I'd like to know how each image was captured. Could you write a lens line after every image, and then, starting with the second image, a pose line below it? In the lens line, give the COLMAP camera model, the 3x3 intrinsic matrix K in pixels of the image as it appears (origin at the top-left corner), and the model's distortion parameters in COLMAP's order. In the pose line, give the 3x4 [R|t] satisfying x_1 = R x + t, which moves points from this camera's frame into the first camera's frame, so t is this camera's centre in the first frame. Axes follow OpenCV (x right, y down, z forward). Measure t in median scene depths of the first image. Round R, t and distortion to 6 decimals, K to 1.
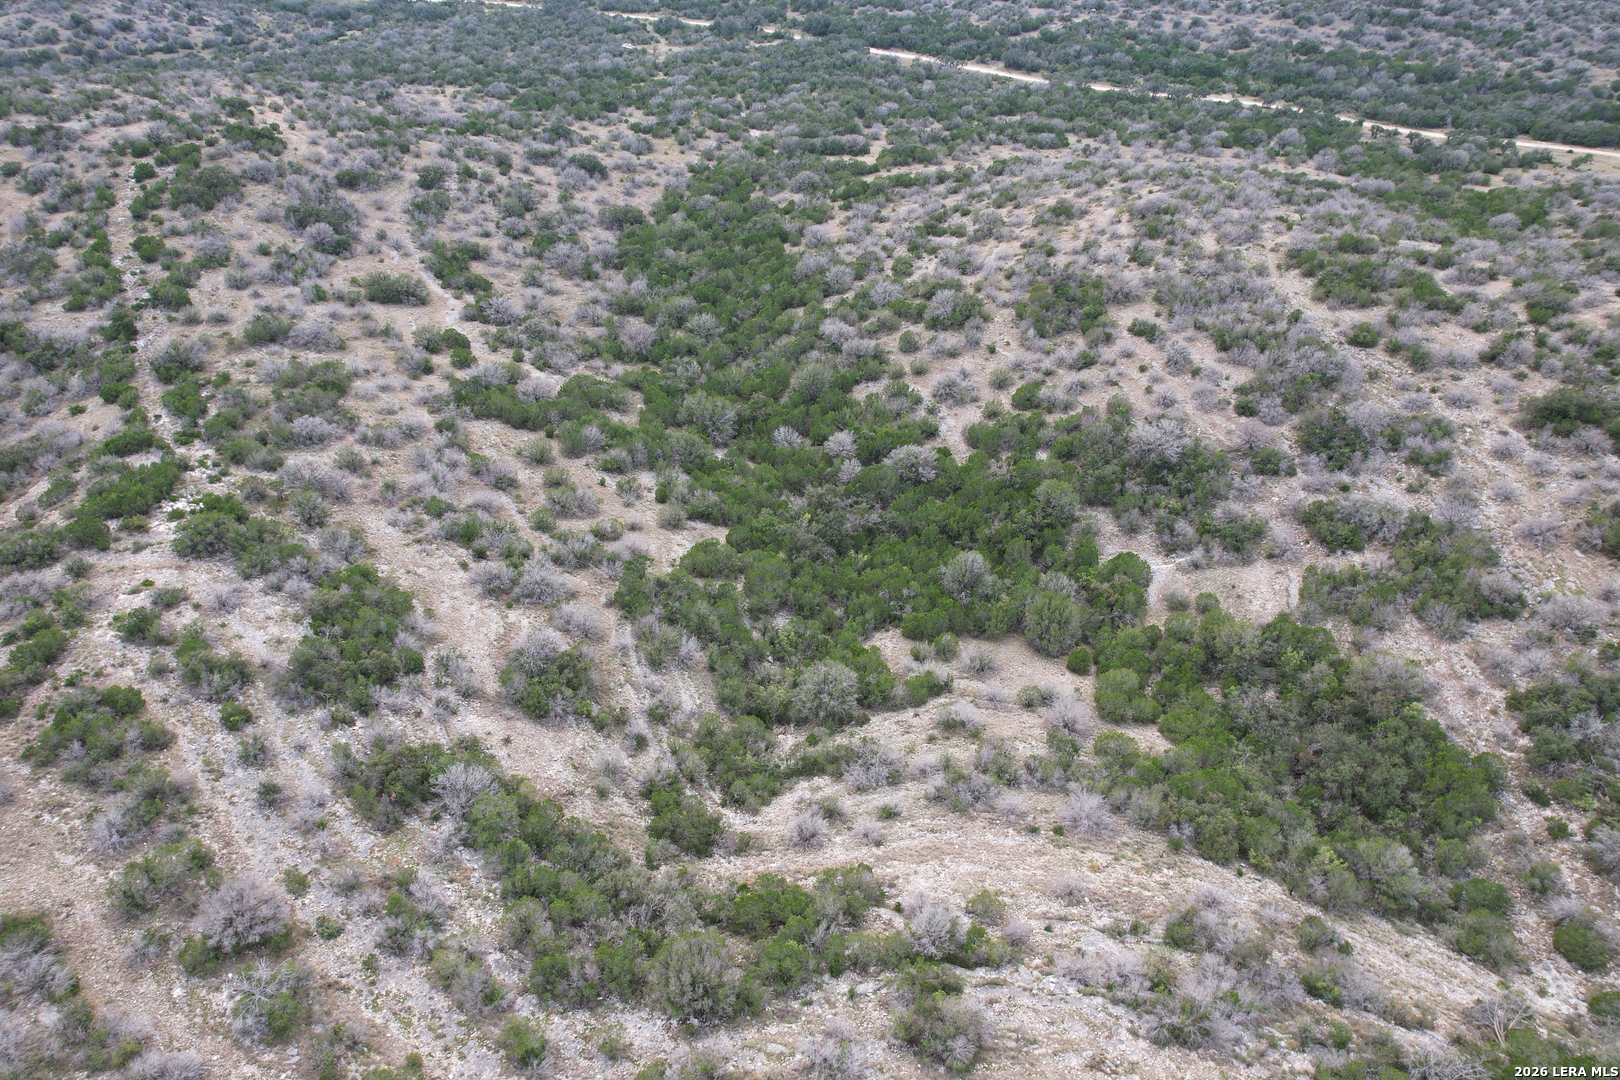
lens RADIAL K [[1031.0, 0, 811.6], [0, 1031.0, 545.8], [0, 0, 1]] dist [-0.081936, 0.073220]
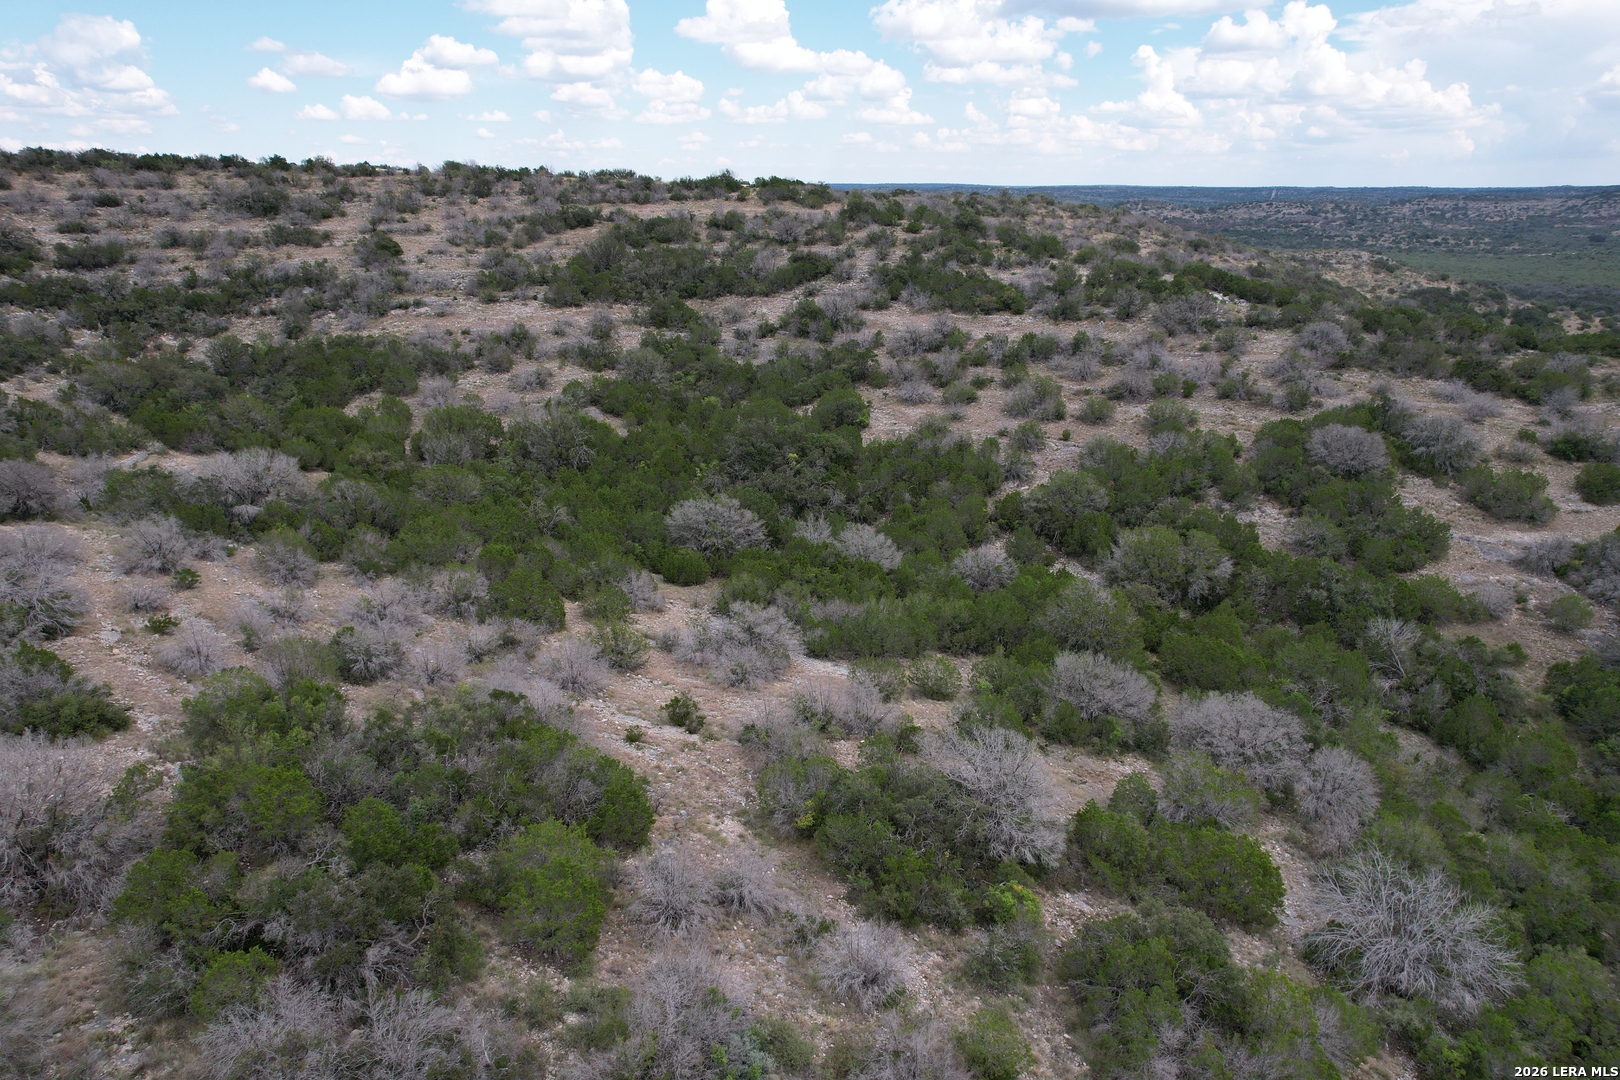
lens RADIAL K [[1031.0, 0, 811.6], [0, 1031.0, 545.8], [0, 0, 1]] dist [-0.081936, 0.073220]
pose [[-0.873639, 0.164329, -0.457985, 0.345401], [-0.289335, 0.581306, 0.760506, -0.579200], [0.391202, 0.796919, -0.460305, 1.443370]]
